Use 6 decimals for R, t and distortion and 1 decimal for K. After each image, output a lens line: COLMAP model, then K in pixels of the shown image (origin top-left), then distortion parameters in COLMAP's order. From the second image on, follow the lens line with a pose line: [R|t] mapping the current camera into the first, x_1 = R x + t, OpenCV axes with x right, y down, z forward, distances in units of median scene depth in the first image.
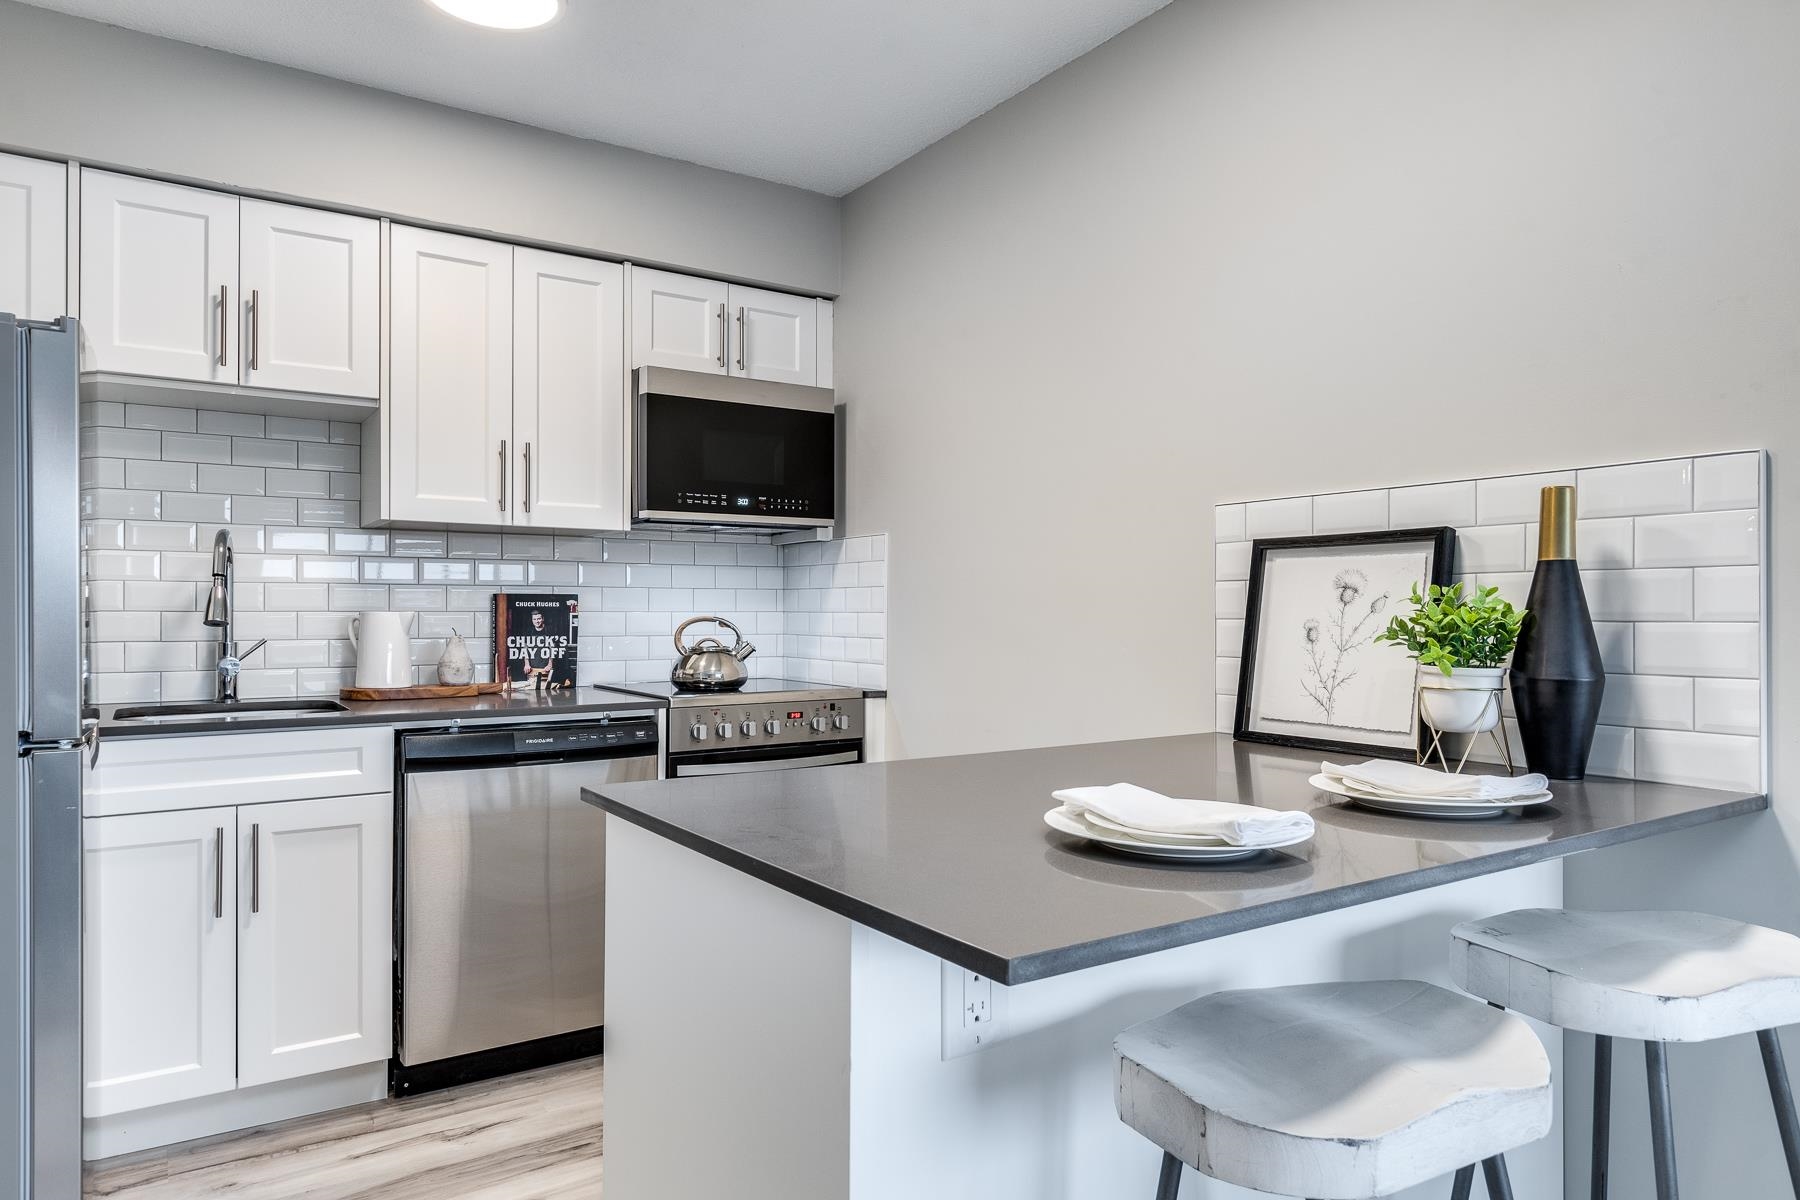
lens RADIAL K [[1122.2, 0, 930.5], [0, 1122.2, 602.9], [0, 0, 1]] dist [0.005441, 0.001061]
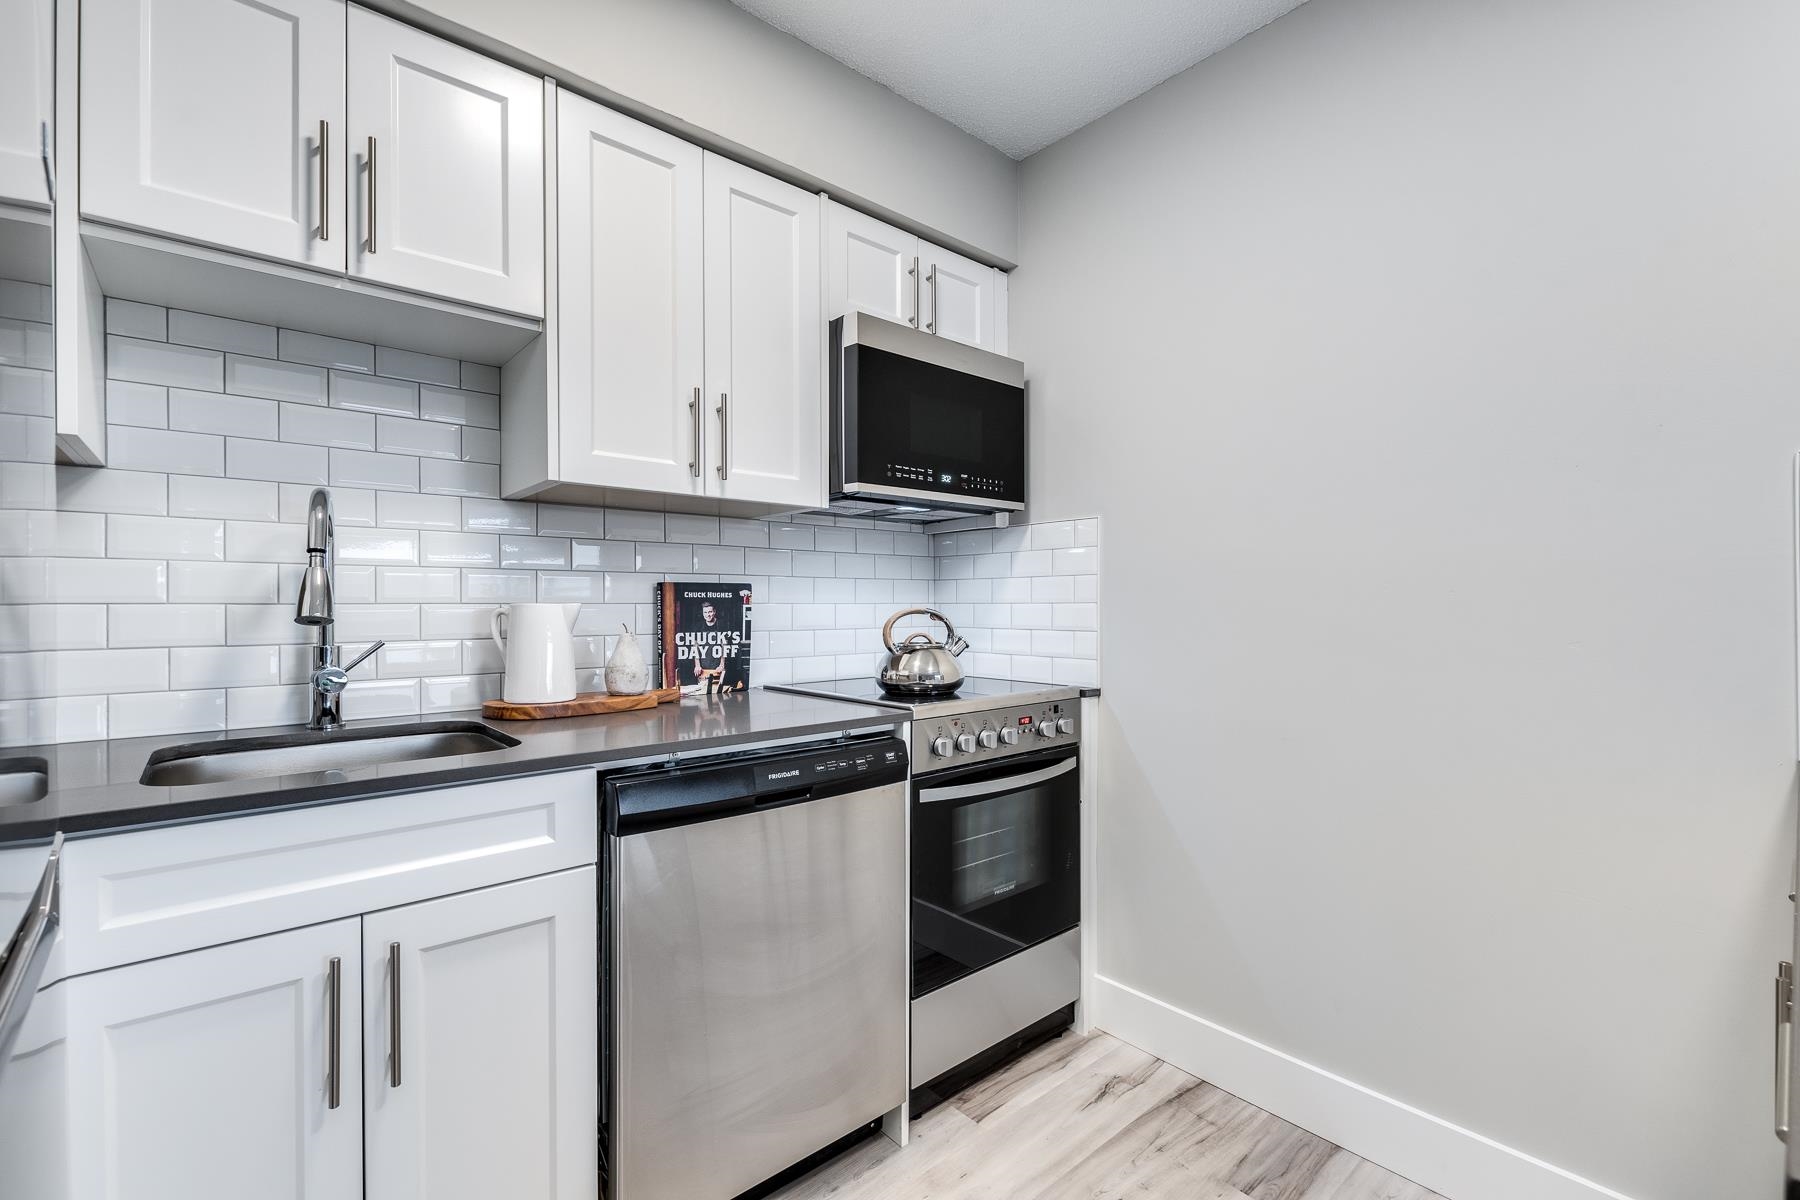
lens RADIAL K [[787.9, 0, 926.0], [0, 787.9, 604.2], [0, 0, 1]] dist [0.000370, -0.000066]
pose [[0.992307, -0.004077, 0.123736, -0.283790], [0.003366, 0.999977, 0.005959, 0.005809], [-0.123757, -0.005497, 0.992297, 0.417505]]
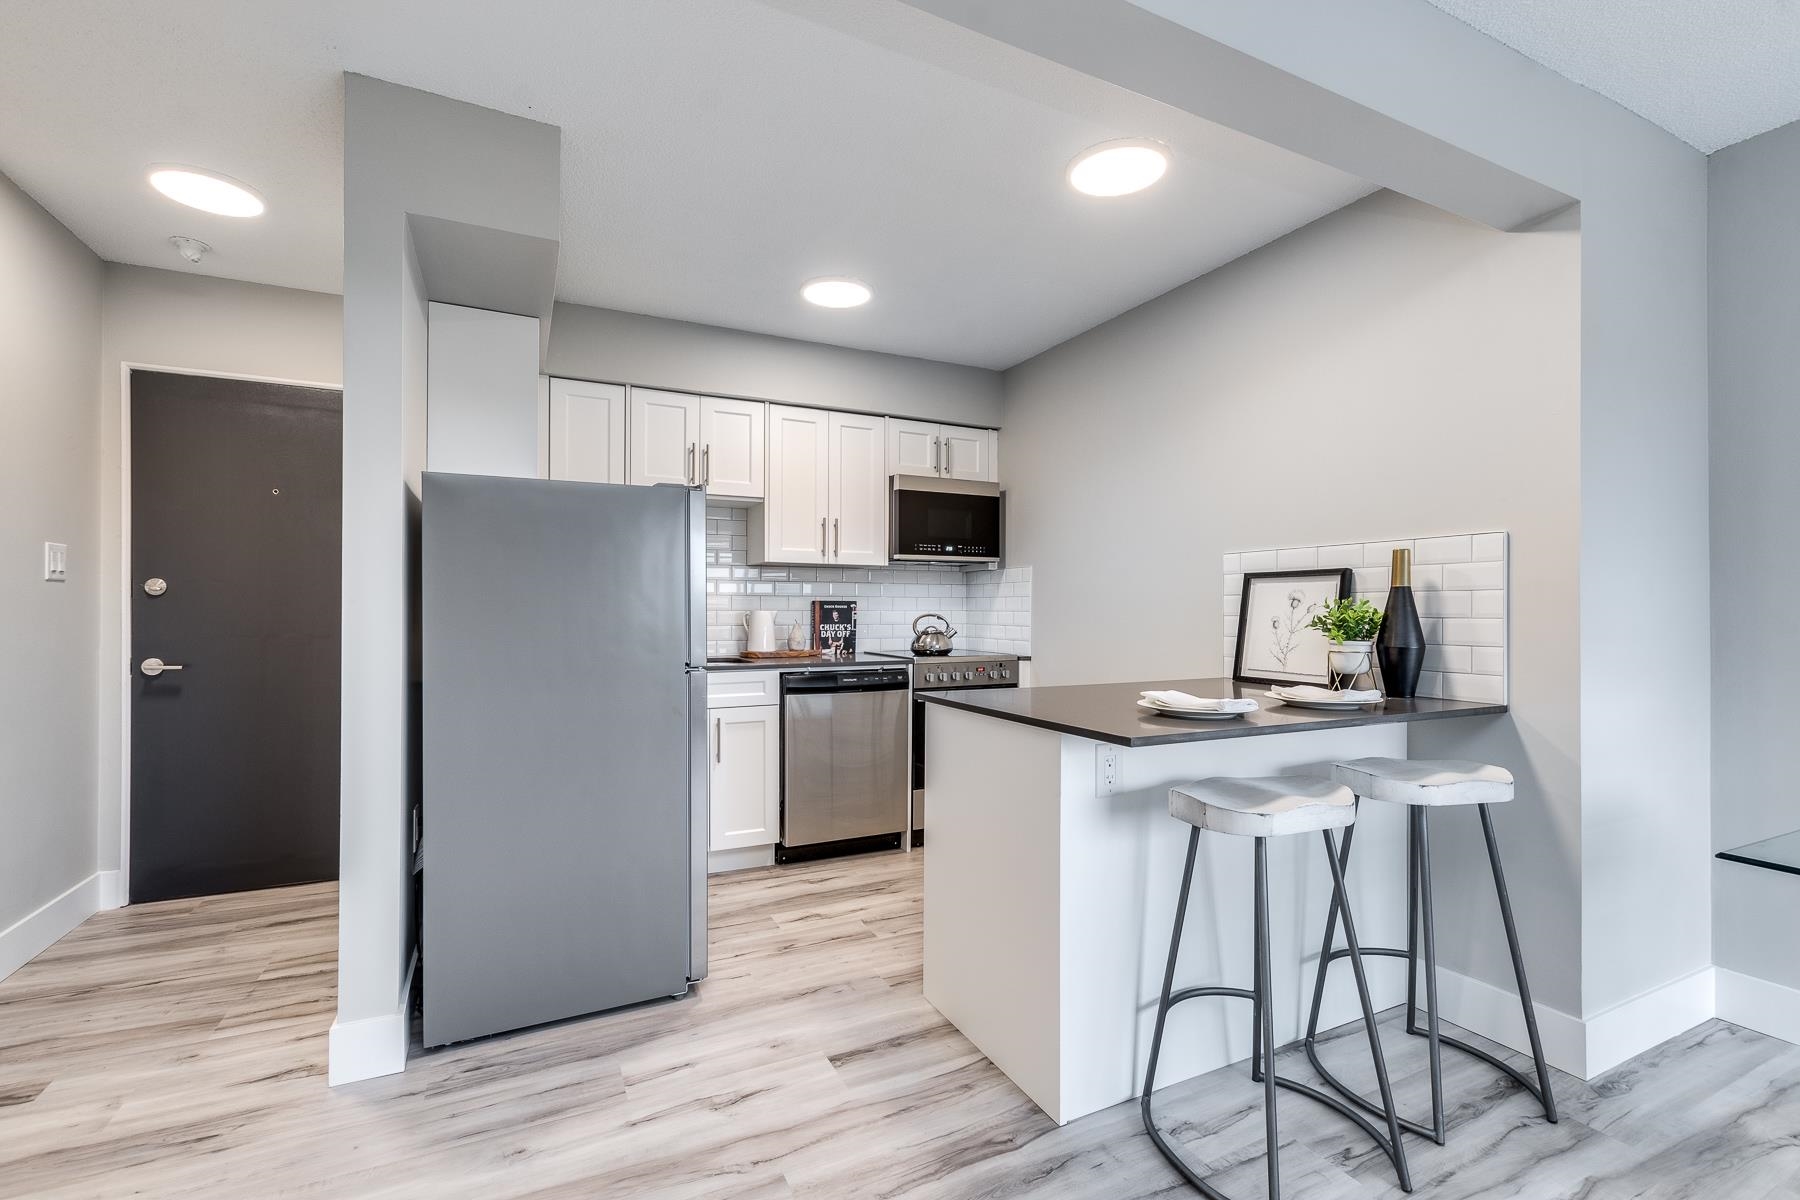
lens RADIAL K [[787.9, 0, 926.0], [0, 787.9, 604.2], [0, 0, 1]] dist [0.000370, -0.000066]
pose [[0.991537, 0.000711, -0.129825, -0.046103], [-0.000555, 0.999999, 0.001244, -0.004530], [0.129826, -0.001161, 0.991536, -0.255767]]
